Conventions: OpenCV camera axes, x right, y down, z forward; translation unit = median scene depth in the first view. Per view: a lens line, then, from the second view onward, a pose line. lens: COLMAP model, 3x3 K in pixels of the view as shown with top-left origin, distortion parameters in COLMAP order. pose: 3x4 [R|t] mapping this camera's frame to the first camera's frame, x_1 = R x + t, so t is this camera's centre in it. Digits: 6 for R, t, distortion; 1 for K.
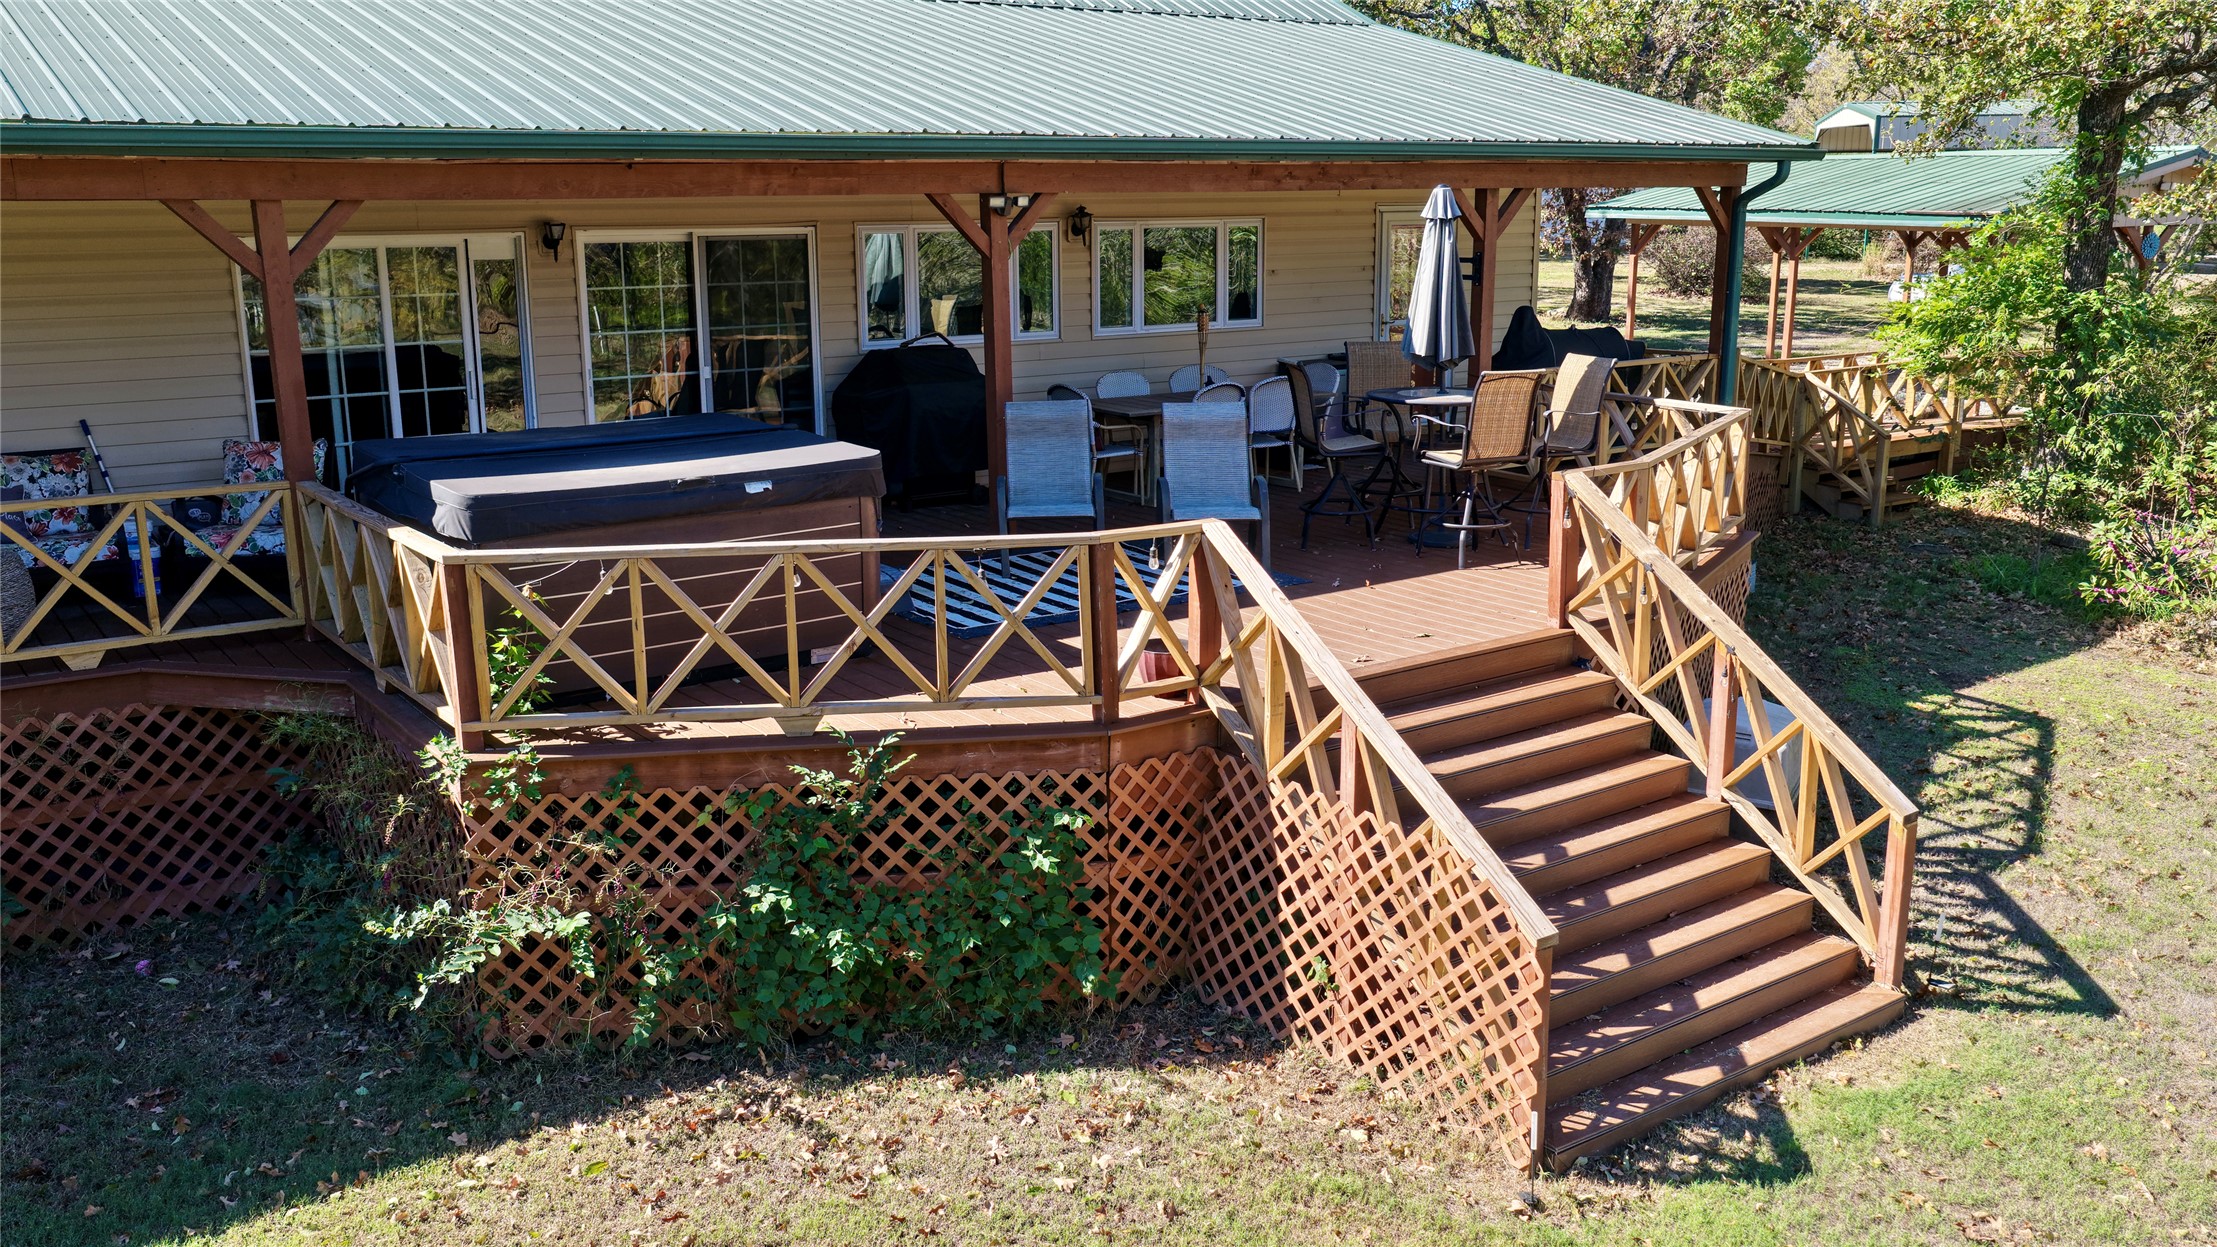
lens RADIAL K [[1938.0, 0, 1129.8], [0, 1938.0, 640.4], [0, 0, 1]] dist [-0.006900, 0.017676]
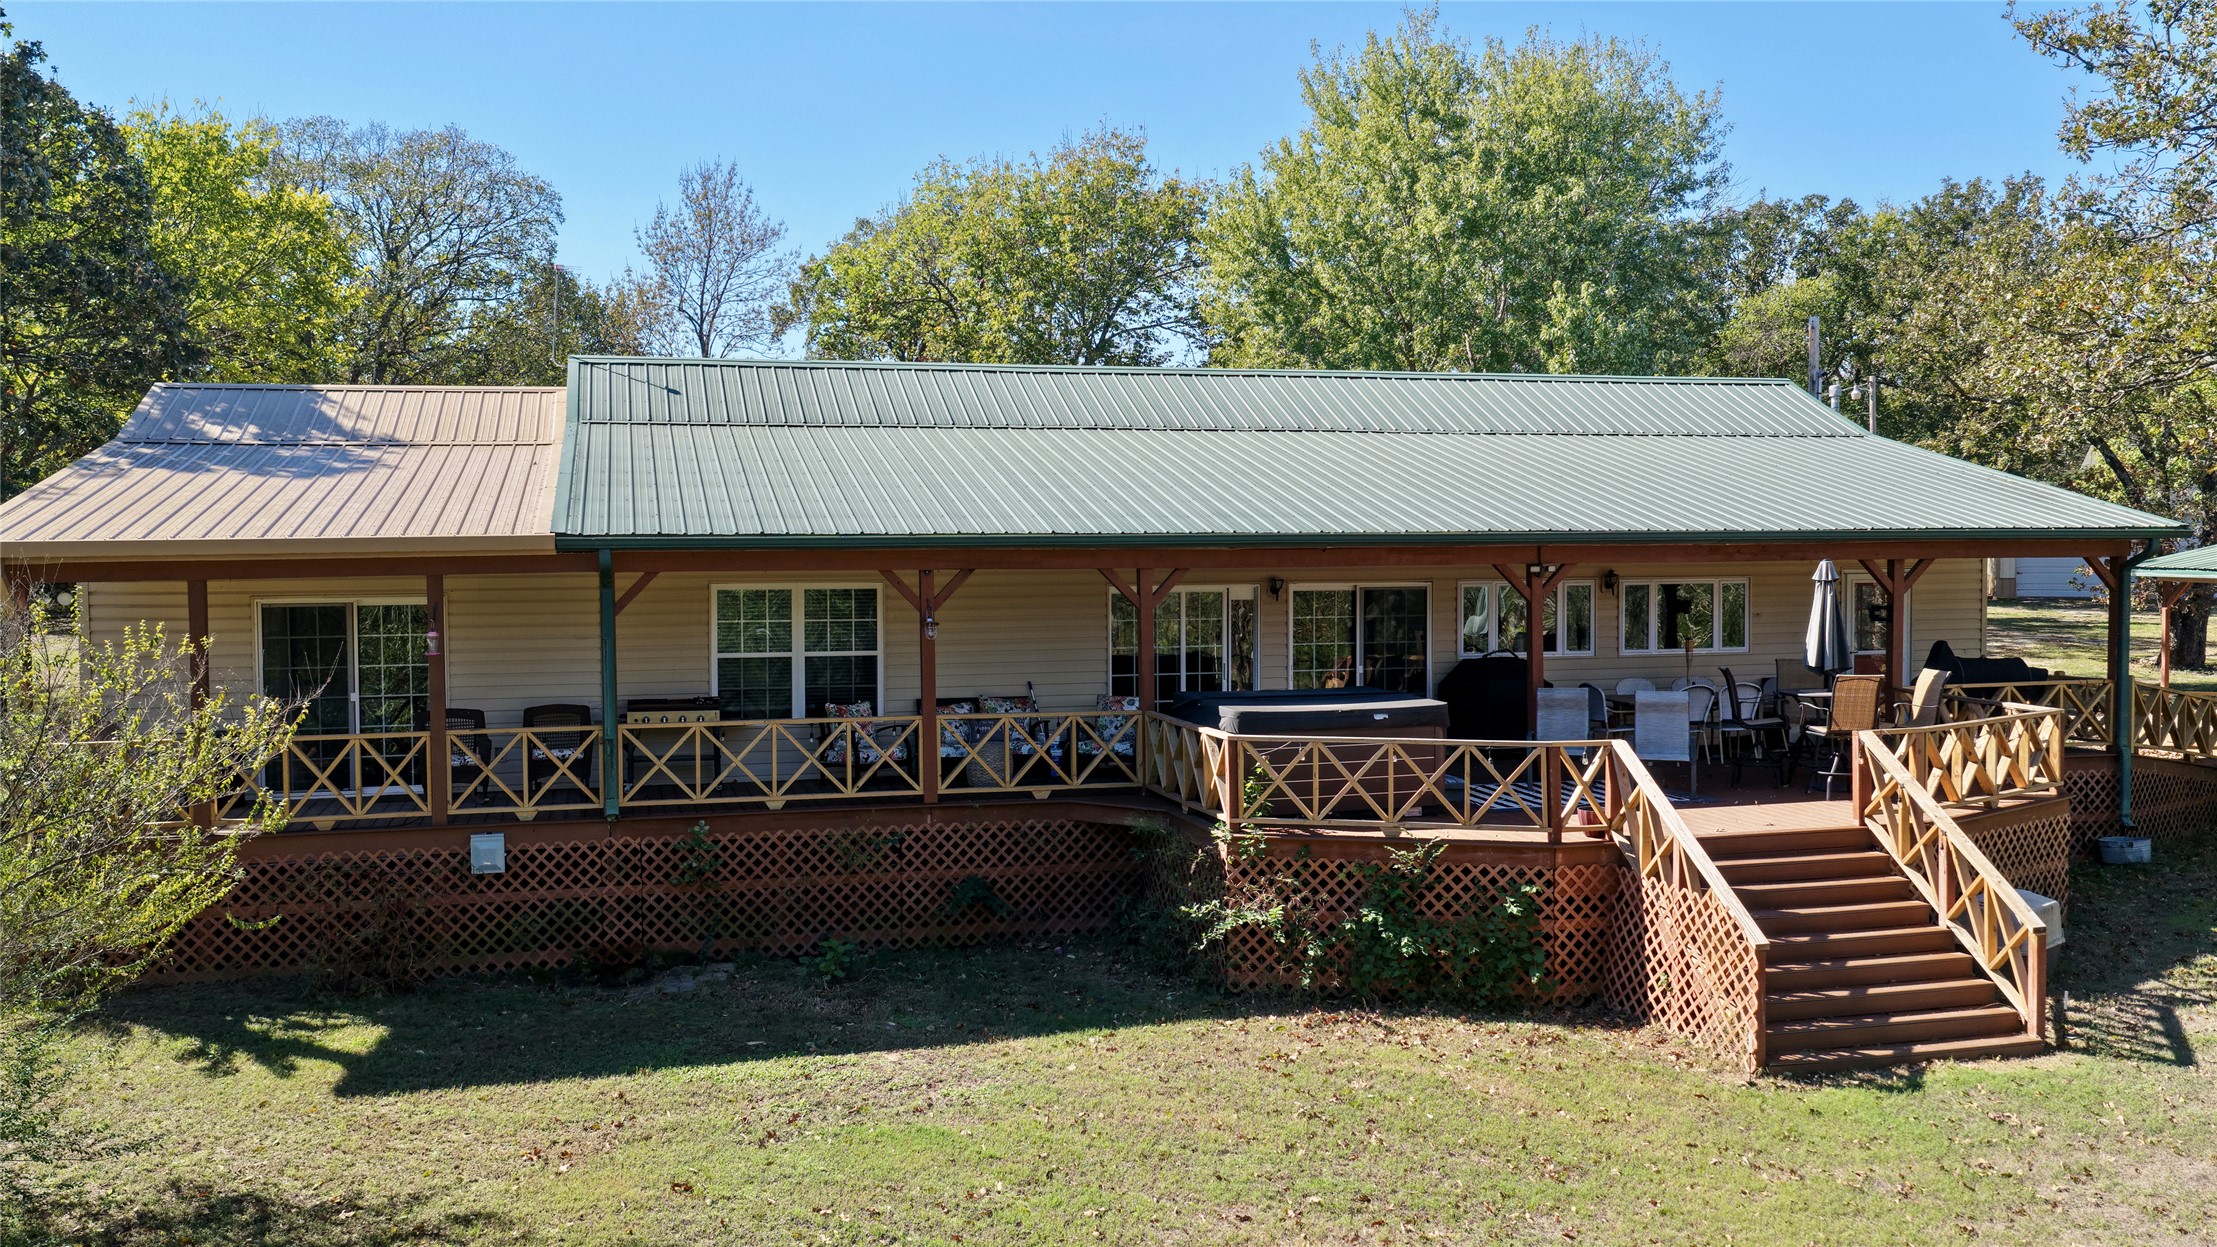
lens RADIAL K [[1938.0, 0, 1129.8], [0, 1938.0, 640.4], [0, 0, 1]] dist [-0.006900, 0.017676]
pose [[0.942641, 0.017293, -0.333360, 0.219316], [-0.075890, 0.983609, -0.163569, 0.184836], [0.325067, 0.179485, 0.928502, -0.901409]]
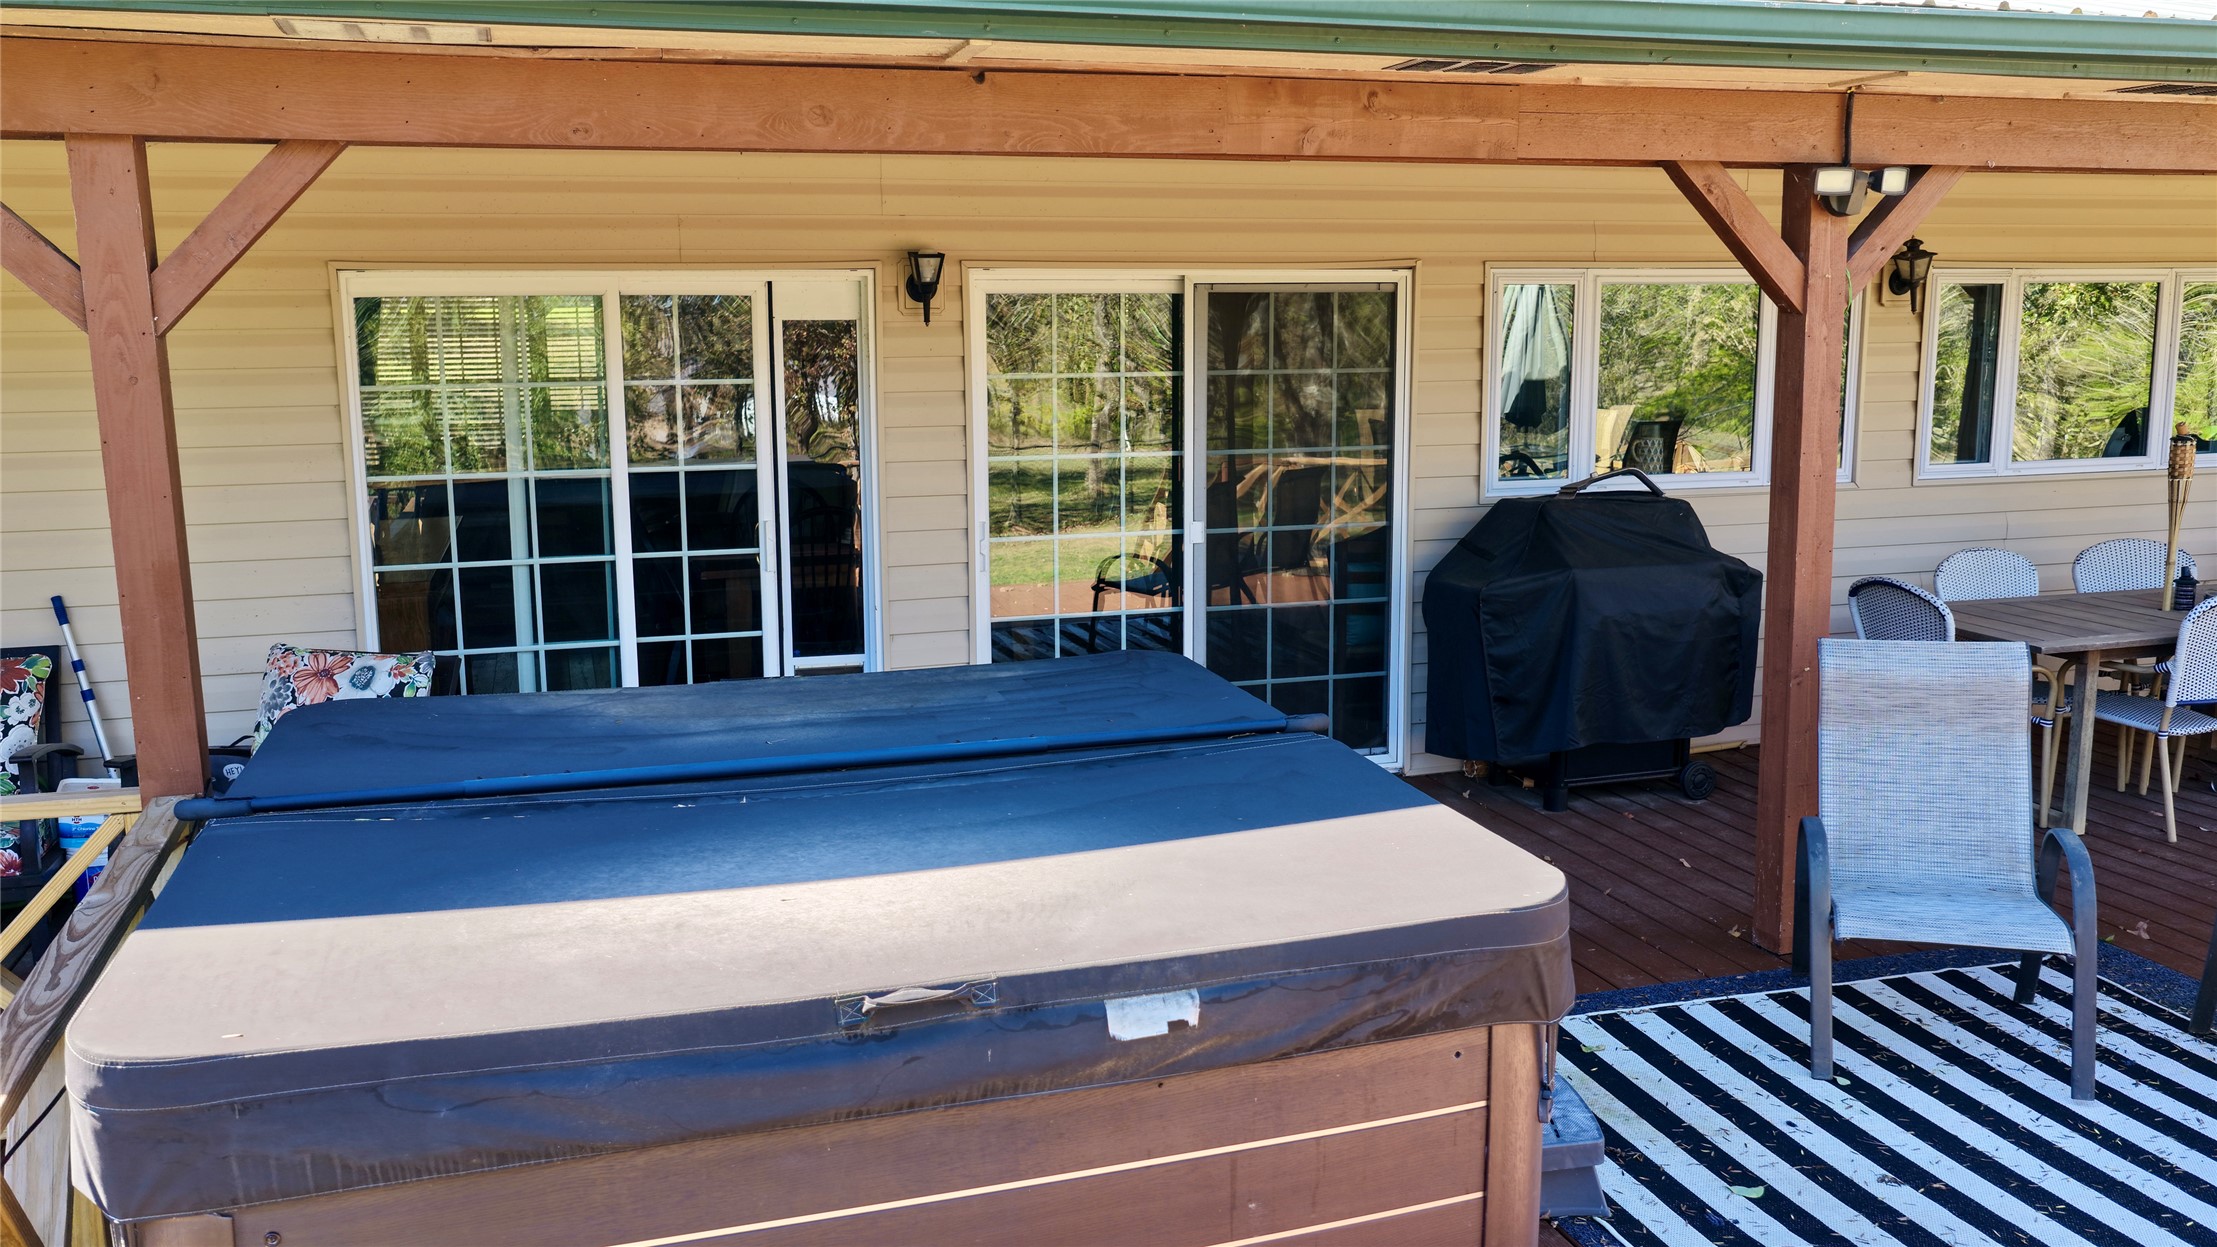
lens RADIAL K [[1877.8, 0, 1108.5], [0, 1877.8, 623.5], [0, 0, 1]] dist [-0.004008, 0.022149]
pose [[0.949396, 0.049943, -0.310086, -0.119237], [-0.069854, 0.996125, -0.053436, -0.128089], [0.306216, 0.072392, 0.949206, 0.762876]]
